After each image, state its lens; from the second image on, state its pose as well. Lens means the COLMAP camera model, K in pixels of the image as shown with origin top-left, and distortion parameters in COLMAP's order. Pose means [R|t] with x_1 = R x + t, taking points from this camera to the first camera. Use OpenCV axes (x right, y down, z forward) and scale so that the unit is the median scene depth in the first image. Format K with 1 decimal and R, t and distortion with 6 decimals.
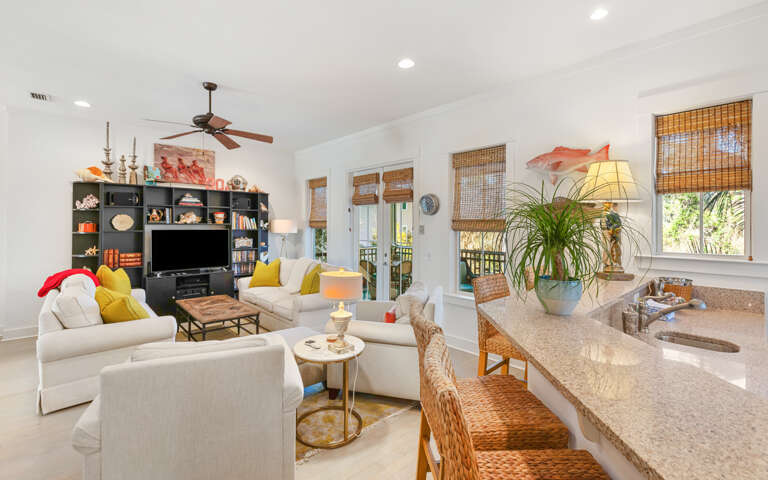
lens RADIAL K [[353.0, 0, 387.7], [0, 353.0, 226.9], [0, 0, 1]] dist [0.000322, -0.000016]
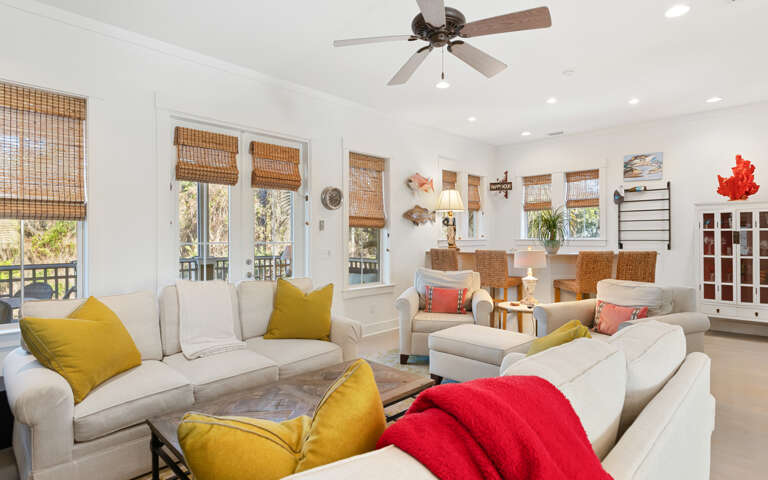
lens RADIAL K [[411.7, 0, 384.0], [0, 411.7, 240.0], [0, 0, 1]] dist [0.001103, 0.000188]
pose [[-0.086243, -0.012610, 0.996194, -0.834953], [0.008684, 0.999872, 0.013408, 0.028093], [-0.996236, 0.009807, -0.086123, 0.824063]]
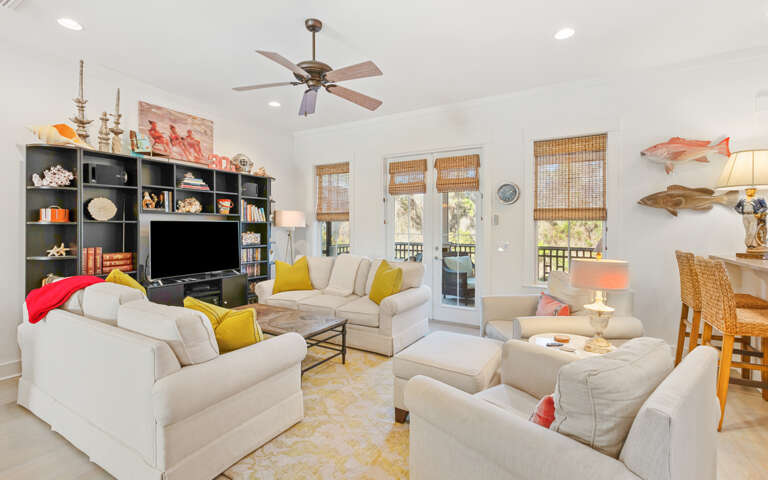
lens RADIAL K [[353.0, 0, 387.7], [0, 353.0, 226.9], [0, 0, 1]] dist [0.000322, -0.000016]
pose [[0.951801, -0.002593, 0.306705, -0.417908], [0.003612, 0.999990, -0.002755, 0.025314], [-0.306694, 0.003730, 0.951801, 0.164716]]
